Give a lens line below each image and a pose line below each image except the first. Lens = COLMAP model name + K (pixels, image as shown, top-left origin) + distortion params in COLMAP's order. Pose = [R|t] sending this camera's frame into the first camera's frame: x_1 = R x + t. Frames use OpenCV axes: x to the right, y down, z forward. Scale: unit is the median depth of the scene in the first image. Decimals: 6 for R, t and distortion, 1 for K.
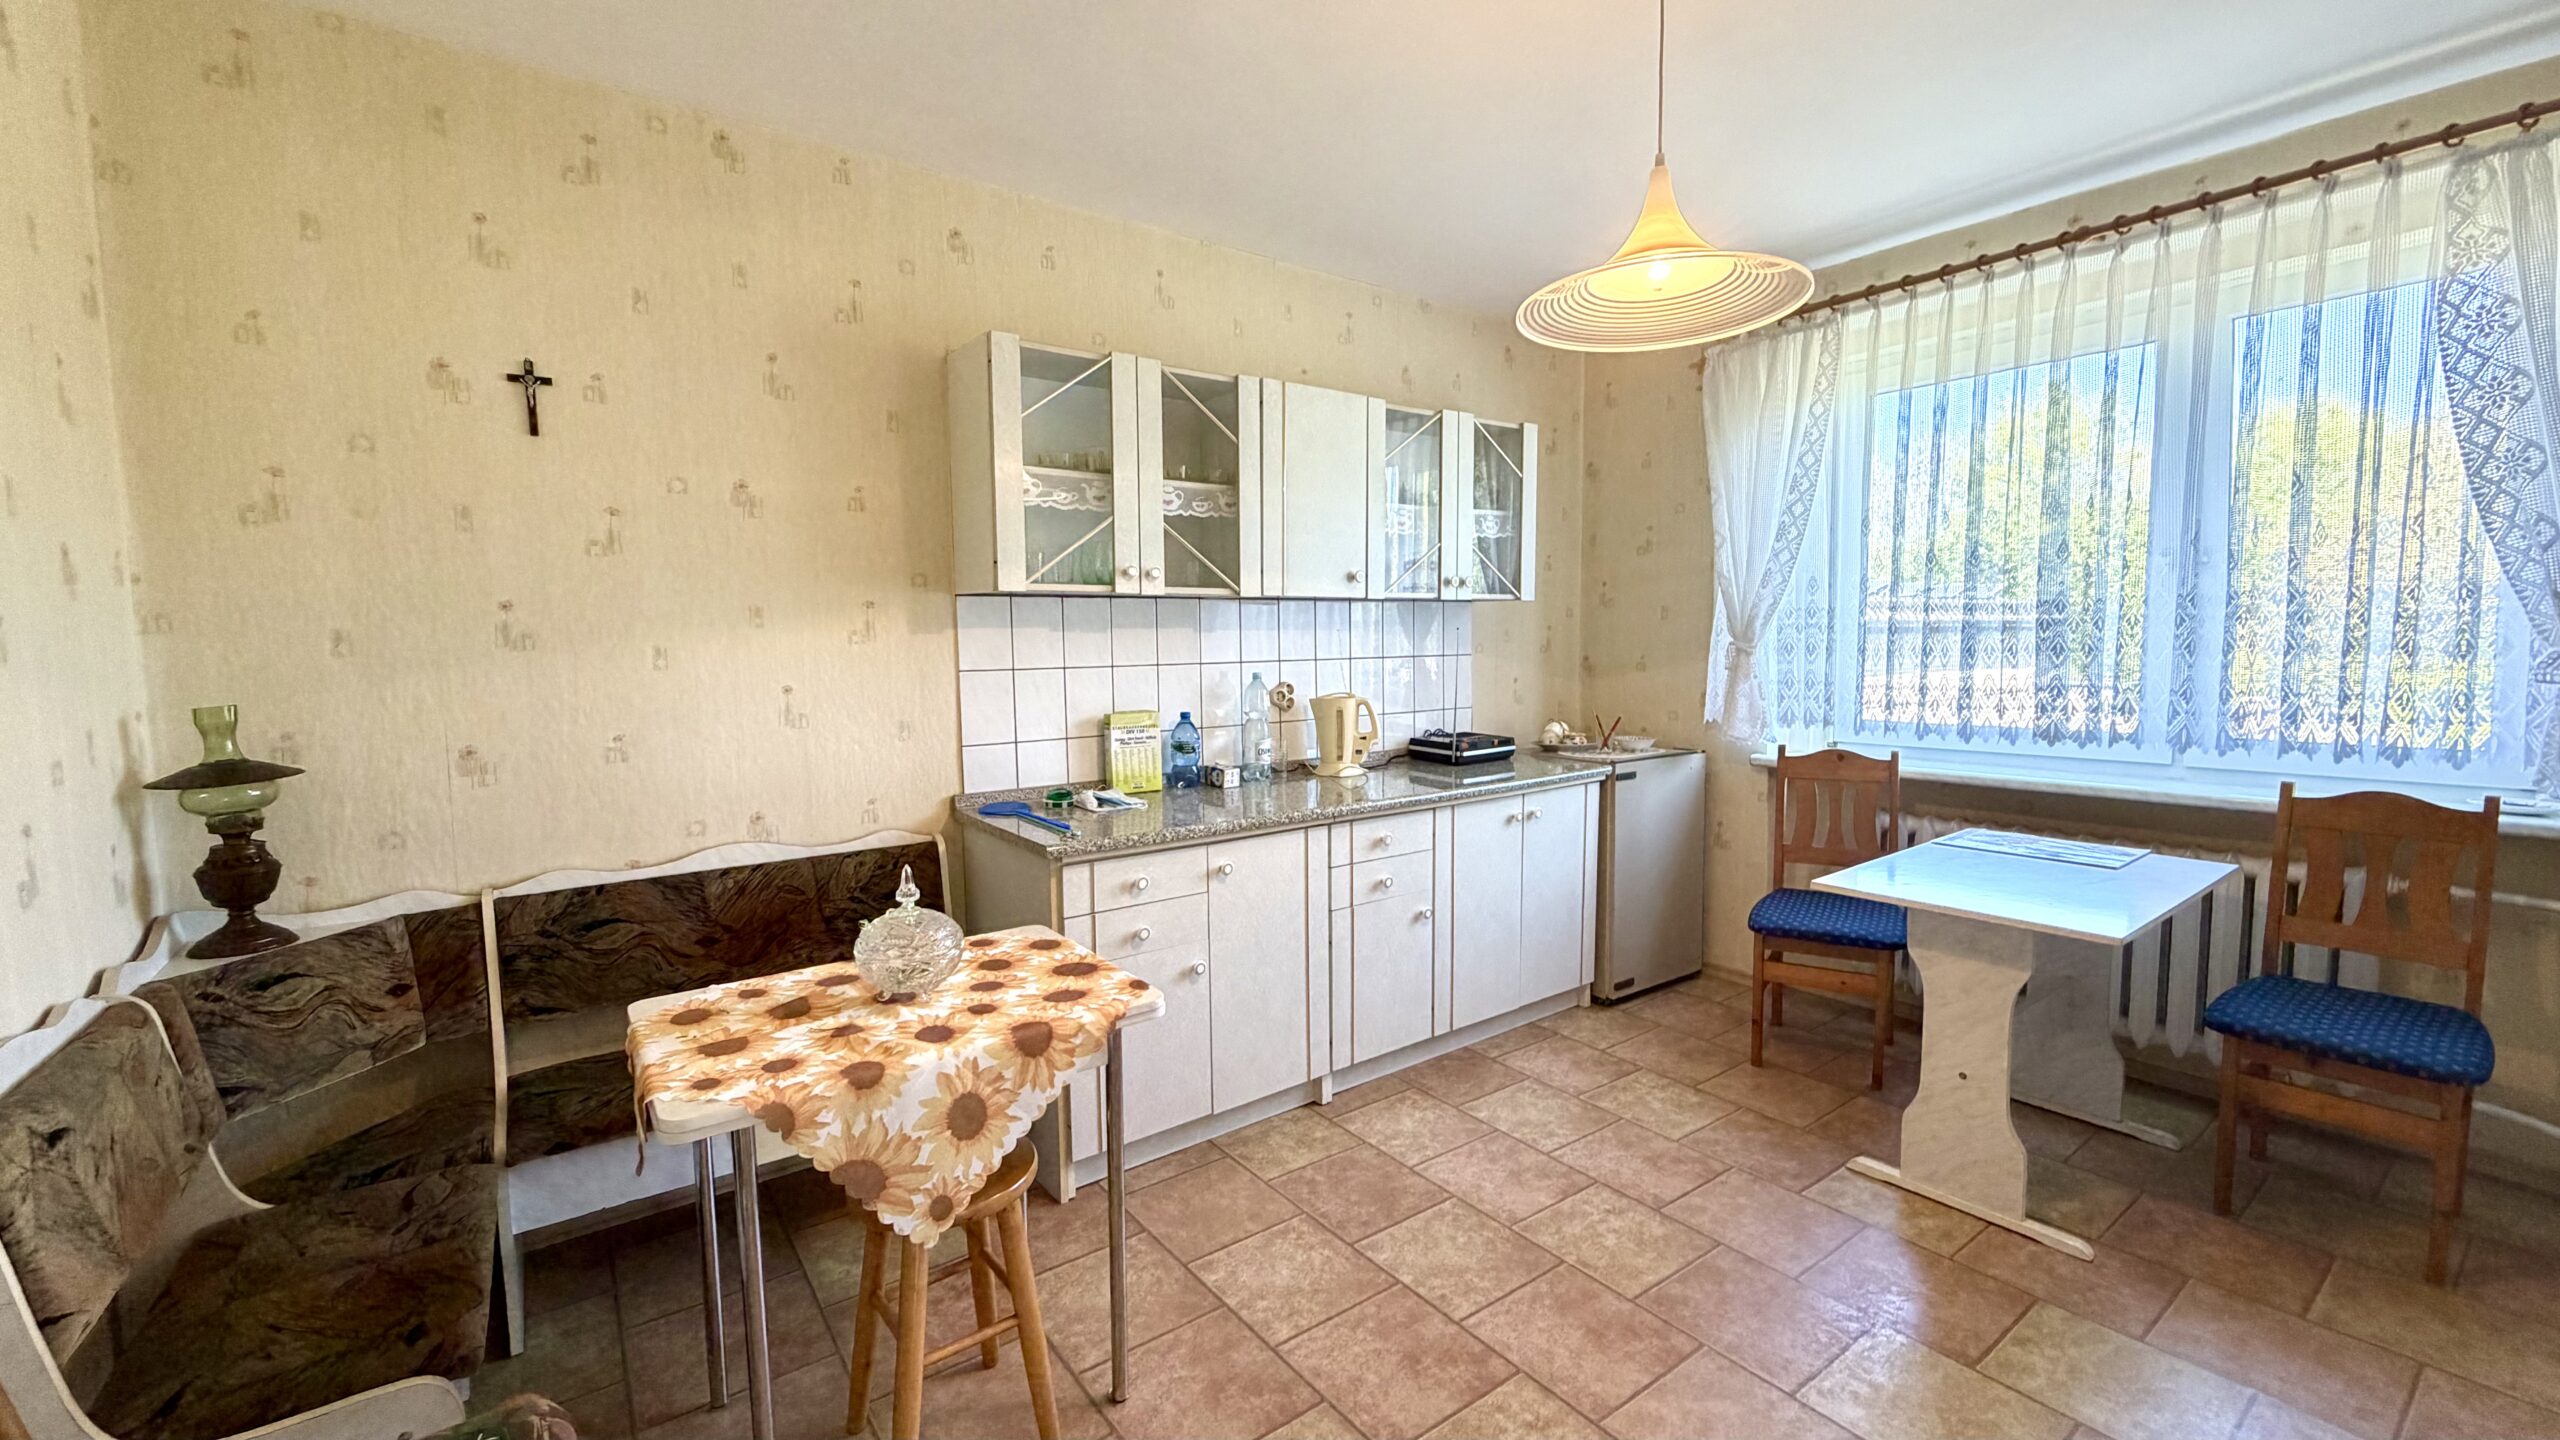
lens RADIAL K [[1041.4, 0, 1286.7], [0, 1041.4, 712.9], [0, 0, 1]] dist [0.022020, 0.000127]
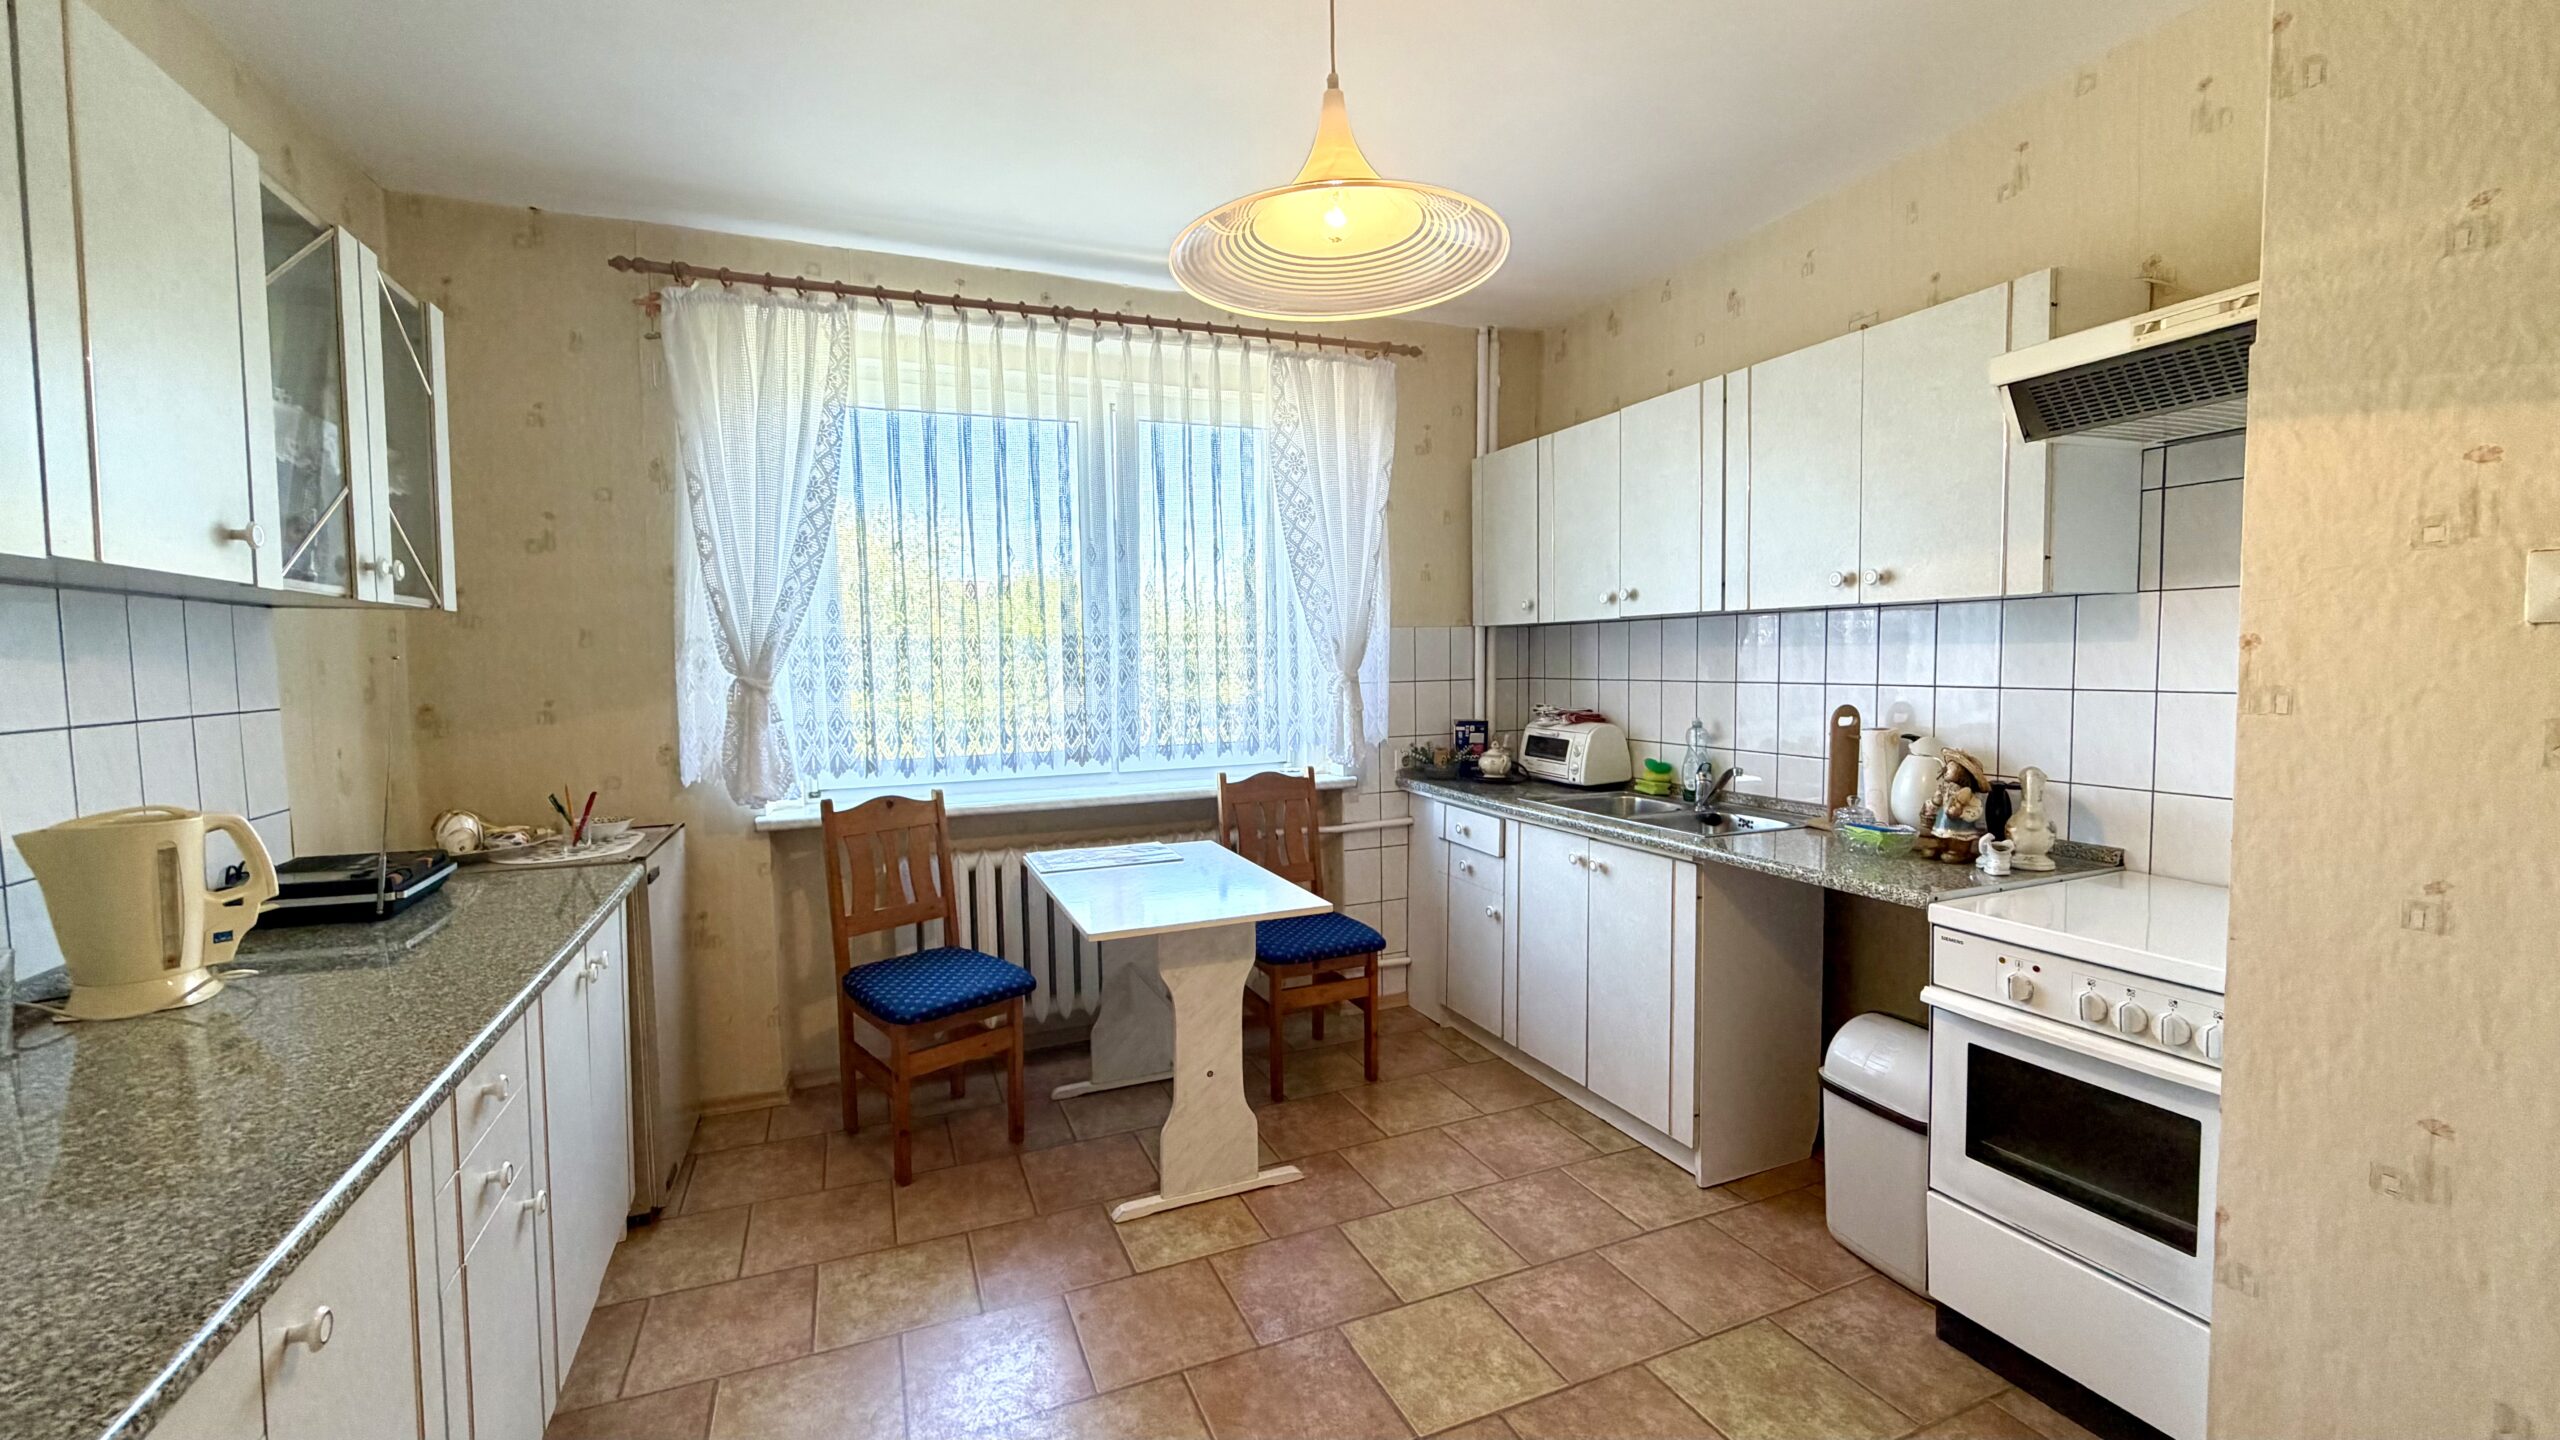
lens RADIAL K [[1041.4, 0, 1286.7], [0, 1041.4, 712.9], [0, 0, 1]] dist [0.022020, 0.000127]
pose [[0.245769, -0.042511, 0.968396, -0.255350], [0.086841, 0.995986, 0.021683, -0.025726], [-0.965431, 0.078768, 0.248474, 0.459229]]
